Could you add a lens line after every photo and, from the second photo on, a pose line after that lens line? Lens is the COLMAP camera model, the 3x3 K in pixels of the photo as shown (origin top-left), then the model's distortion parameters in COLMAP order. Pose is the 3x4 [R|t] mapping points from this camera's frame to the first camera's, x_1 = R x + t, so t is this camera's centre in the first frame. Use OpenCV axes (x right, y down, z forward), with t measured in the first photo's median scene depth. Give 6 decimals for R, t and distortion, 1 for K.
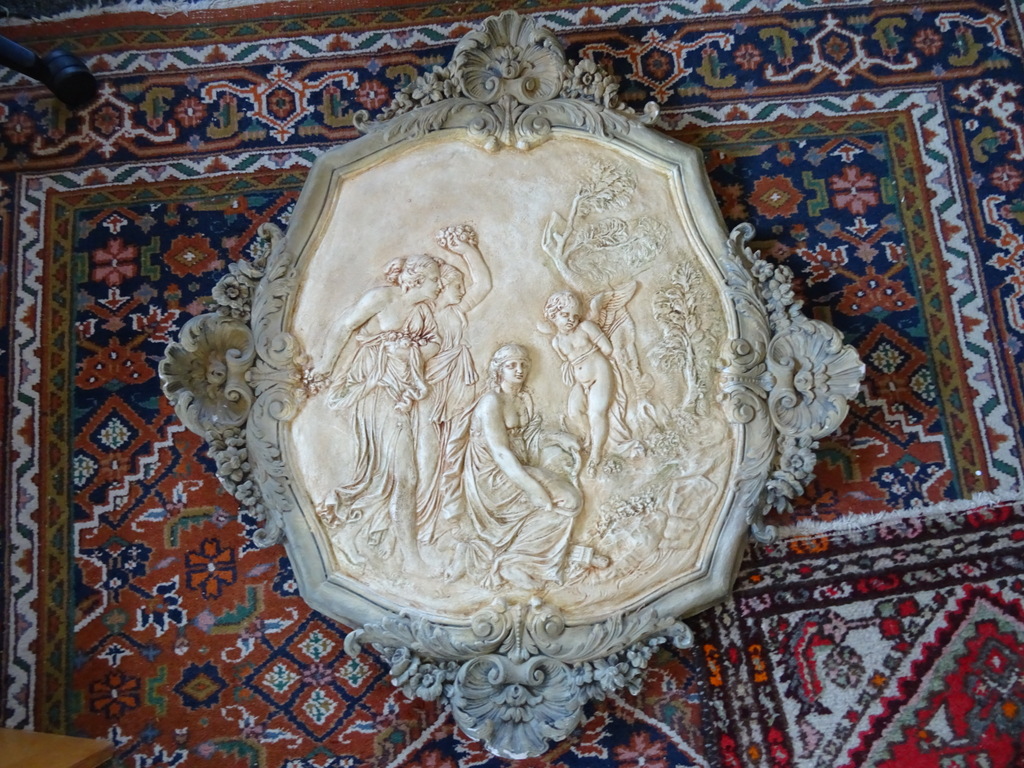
lens RADIAL K [[730.7, 0, 512.0], [0, 730.7, 384.0], [0, 0, 1]] dist [-0.000808, -0.012730]
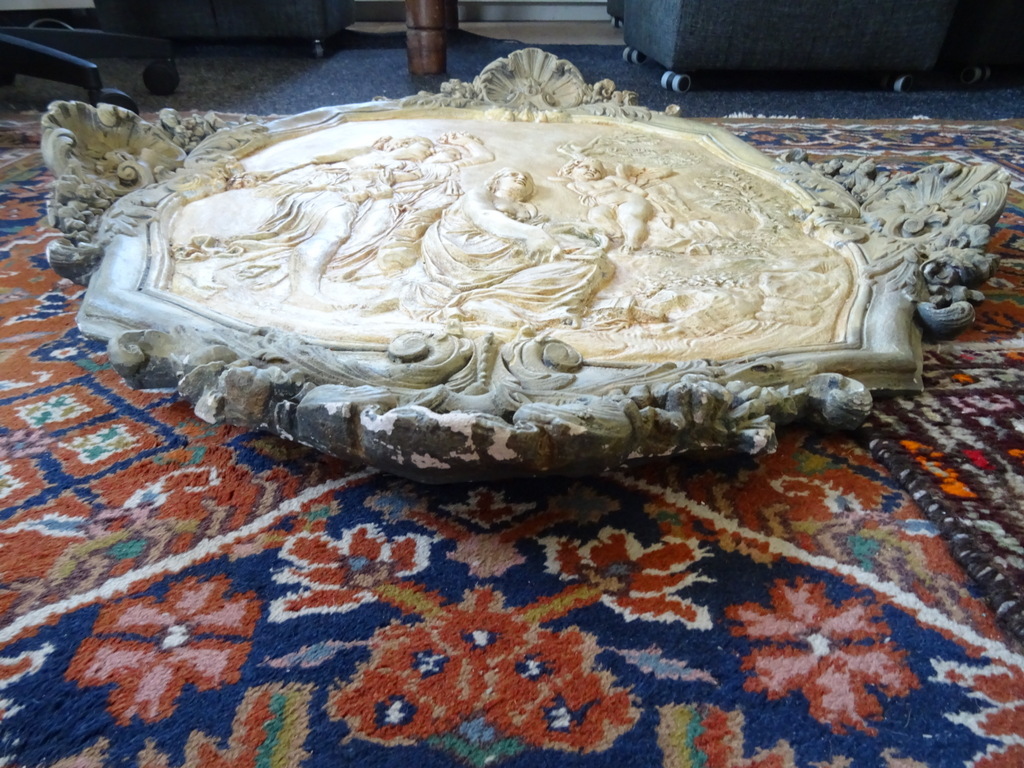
lens RADIAL K [[727.1, 0, 517.9], [0, 727.1, 381.6], [0, 0, 1]] dist [-0.001085, -0.009197]
pose [[0.997721, 0.044262, -0.050931, 0.052995], [-0.067475, 0.659559, -0.748618, 0.677000], [0.000456, 0.750349, 0.661042, 0.680321]]
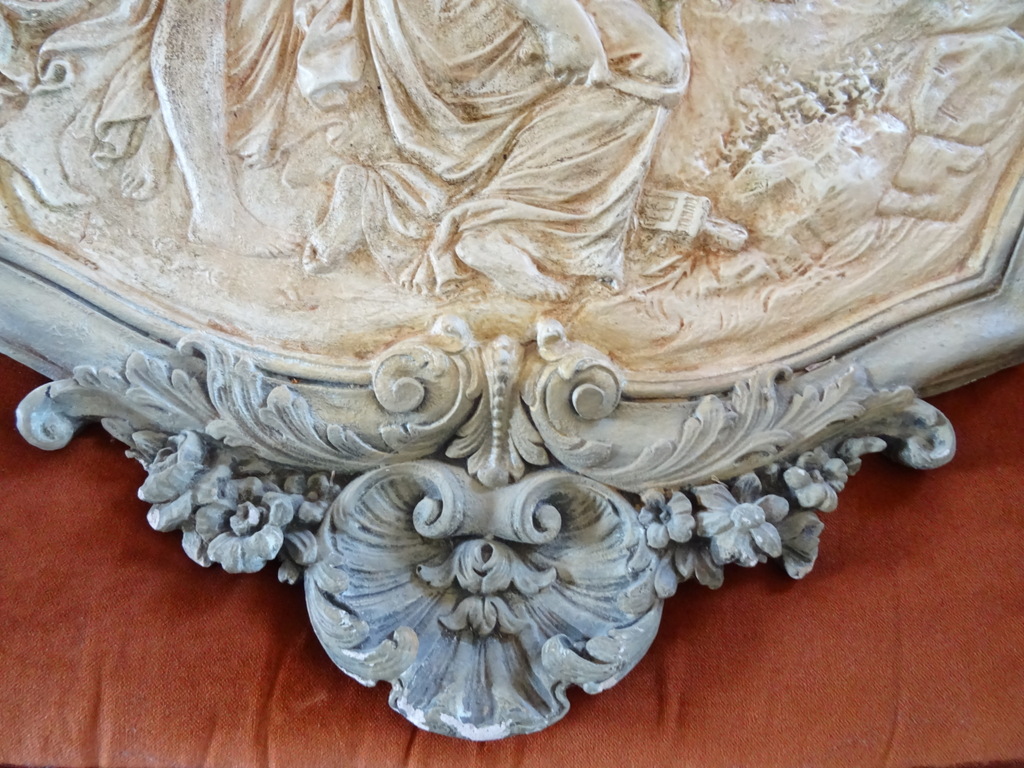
lens RADIAL K [[727.1, 0, 517.9], [0, 727.1, 381.6], [0, 0, 1]] dist [-0.001085, -0.009197]
pose [[0.998983, 0.042703, 0.014490, 0.012347], [-0.044667, 0.981178, 0.187871, 0.249223], [-0.006195, -0.188327, 0.982087, 0.618074]]
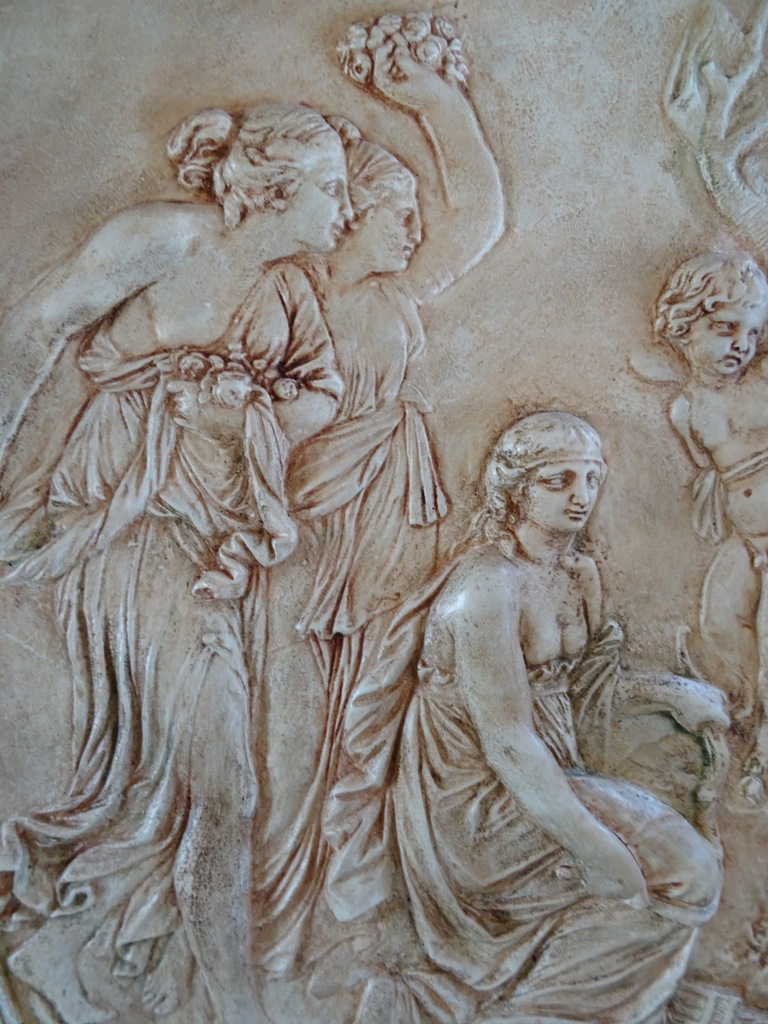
lens RADIAL K [[730.7, 0, 398.1], [0, 730.7, 514.3], [0, 0, 1]] dist [-0.000808, -0.012730]
pose [[0.997989, 0.053959, 0.033254, -0.083738], [-0.059393, 0.979328, 0.193360, -0.070375], [-0.022133, -0.194947, 0.980564, 0.691193]]
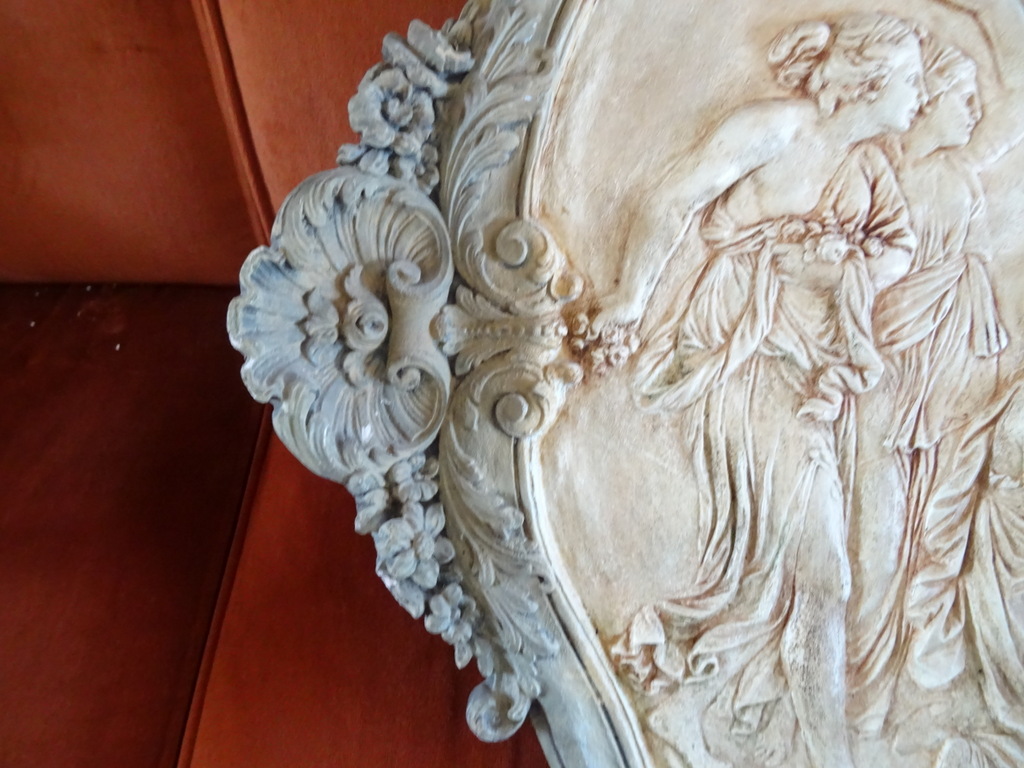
lens RADIAL K [[727.1, 0, 517.9], [0, 727.1, 381.6], [0, 0, 1]] dist [-0.001085, -0.009197]
pose [[0.997949, 0.023087, -0.059709, -0.298224], [-0.011213, 0.981324, 0.192038, -0.060606], [0.063027, -0.190974, 0.979570, 0.609377]]
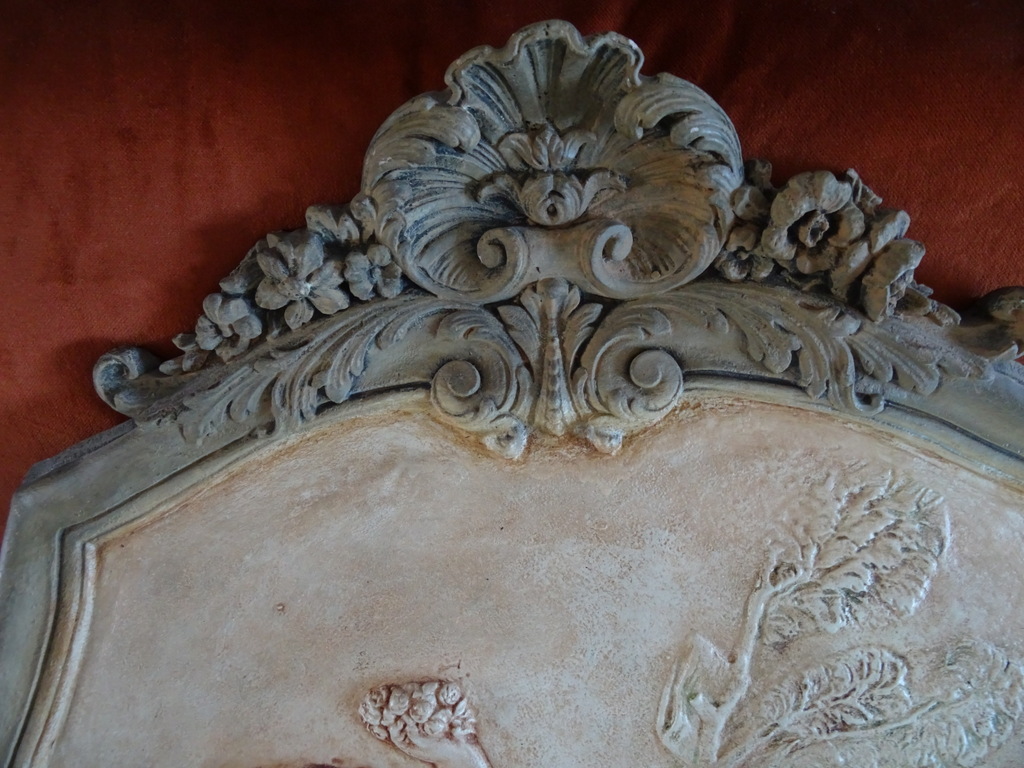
lens RADIAL K [[727.1, 0, 517.9], [0, 727.1, 381.6], [0, 0, 1]] dist [-0.001085, -0.009197]
pose [[0.995979, -0.020276, -0.087261, 0.007507], [0.041460, 0.967785, 0.248340, -0.471551], [0.079414, -0.250959, 0.964735, 0.743567]]
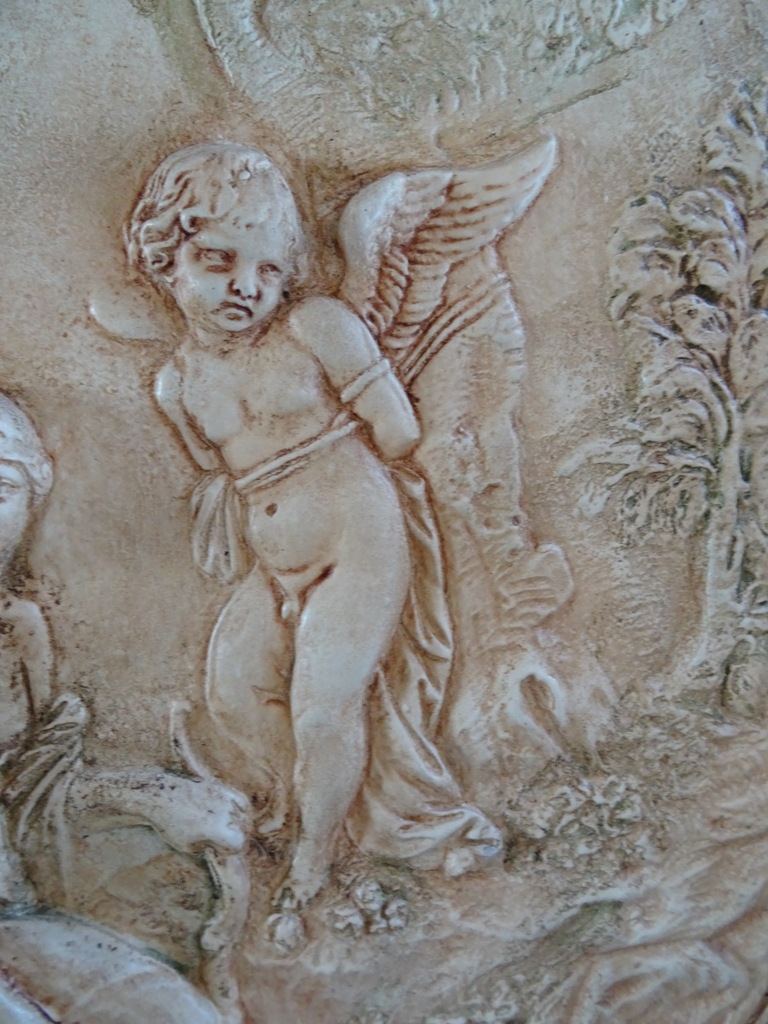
lens RADIAL K [[728.2, 0, 380.8], [0, 728.2, 512.8], [0, 0, 1]] dist [0.008222, -0.021161]
pose [[0.995233, 0.072160, 0.065613, 0.116001], [-0.085621, 0.968582, 0.233492, -0.080097], [-0.046703, -0.237996, 0.970143, 0.802051]]
